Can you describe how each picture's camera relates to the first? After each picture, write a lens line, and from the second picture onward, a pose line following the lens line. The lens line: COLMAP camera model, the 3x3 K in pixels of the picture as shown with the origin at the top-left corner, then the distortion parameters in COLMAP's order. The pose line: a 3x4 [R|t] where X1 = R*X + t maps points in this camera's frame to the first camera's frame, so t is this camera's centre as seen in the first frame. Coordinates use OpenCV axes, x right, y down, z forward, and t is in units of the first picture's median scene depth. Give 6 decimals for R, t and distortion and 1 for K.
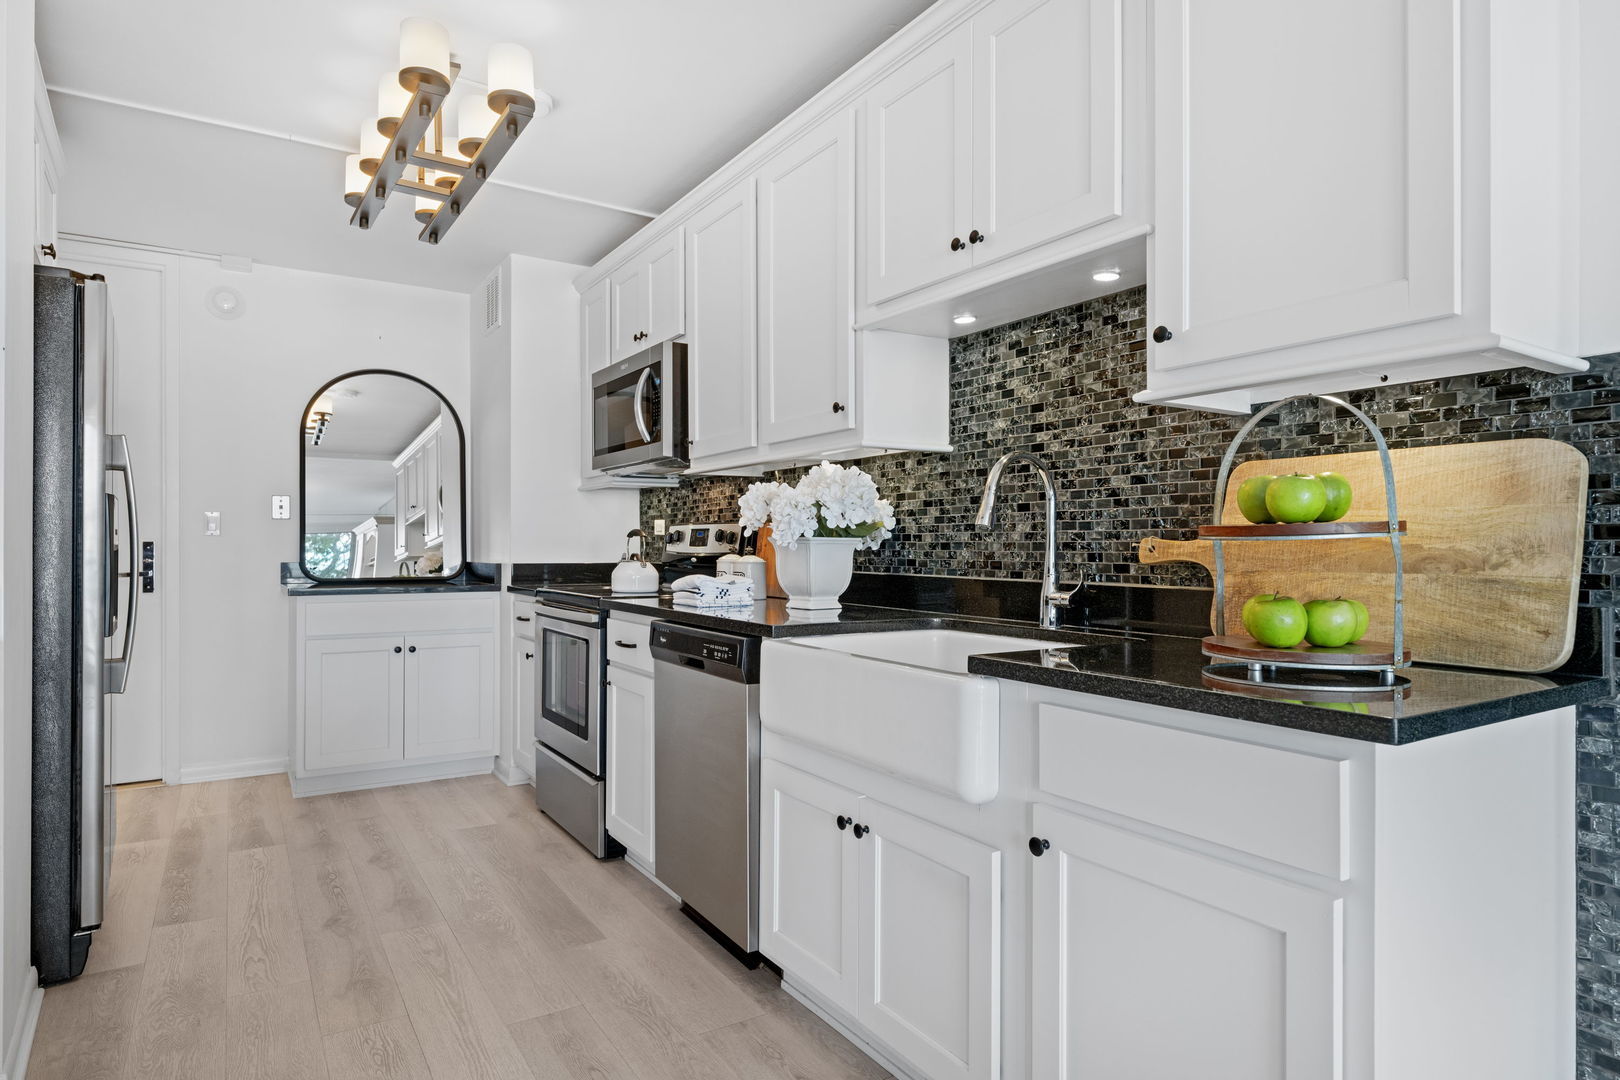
lens RADIAL K [[899.0, 0, 805.5], [0, 899.0, 546.6], [0, 0, 1]] dist [-0.003830, -0.000639]
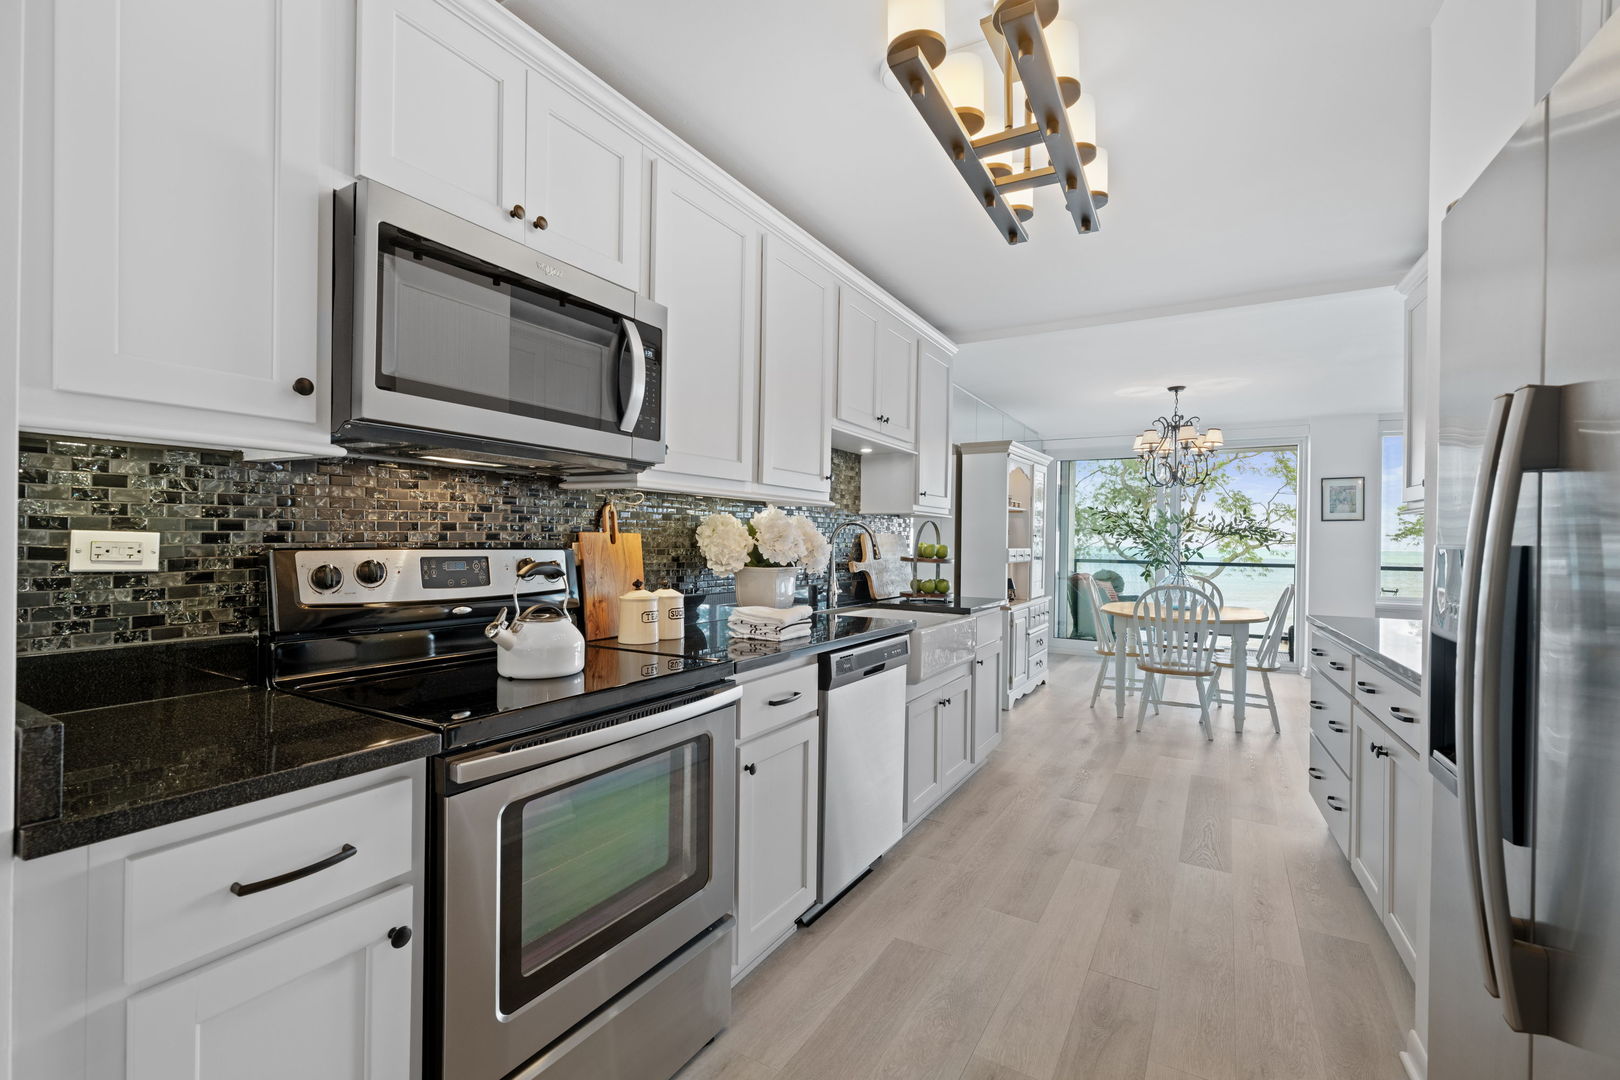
lens RADIAL K [[698.6, 0, 800.2], [0, 698.6, 538.7], [0, 0, 1]] dist [-0.001613, 0.000535]
pose [[-0.439238, -0.014393, 0.898256, -0.758143], [-0.020999, 0.999763, 0.005751, -0.049223], [-0.898125, -0.016336, -0.439436, 1.205473]]
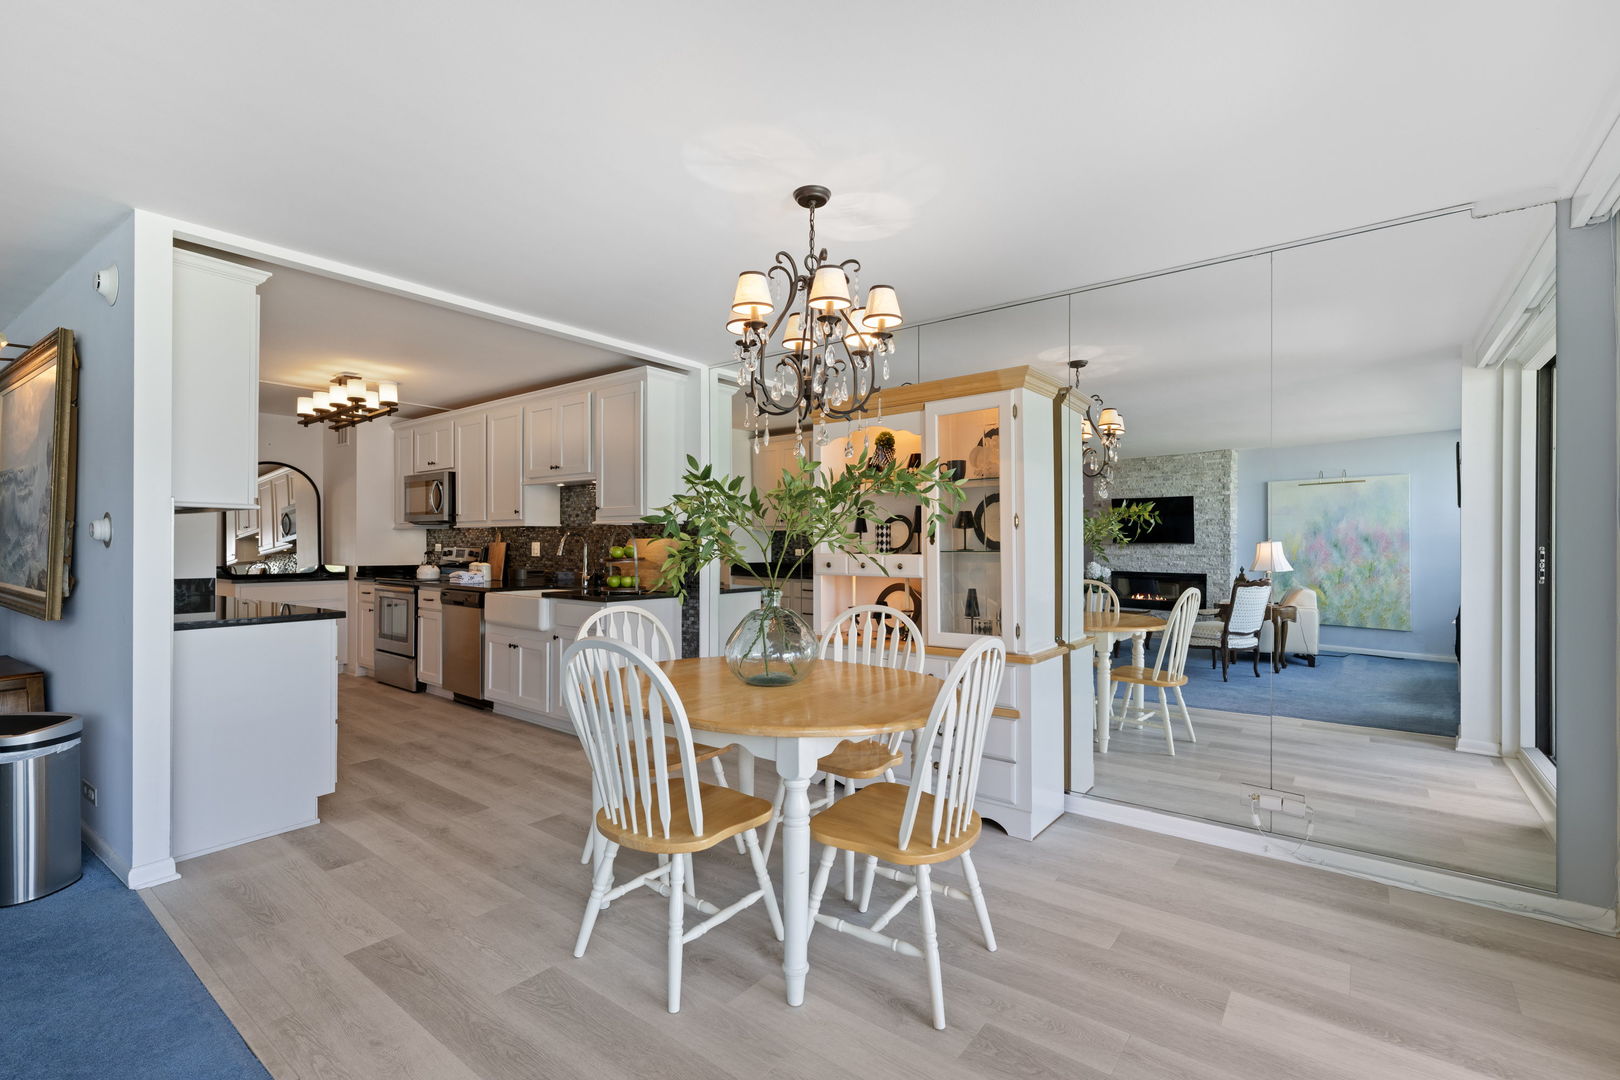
lens RADIAL K [[698.6, 0, 803.8], [0, 698.6, 539.2], [0, 0, 1]] dist [-0.001613, 0.000535]
pose [[0.940106, 0.001807, 0.340877, 0.108816], [-0.000179, 0.999988, -0.004807, -0.045515], [-0.340882, 0.004458, 0.940095, -1.087236]]
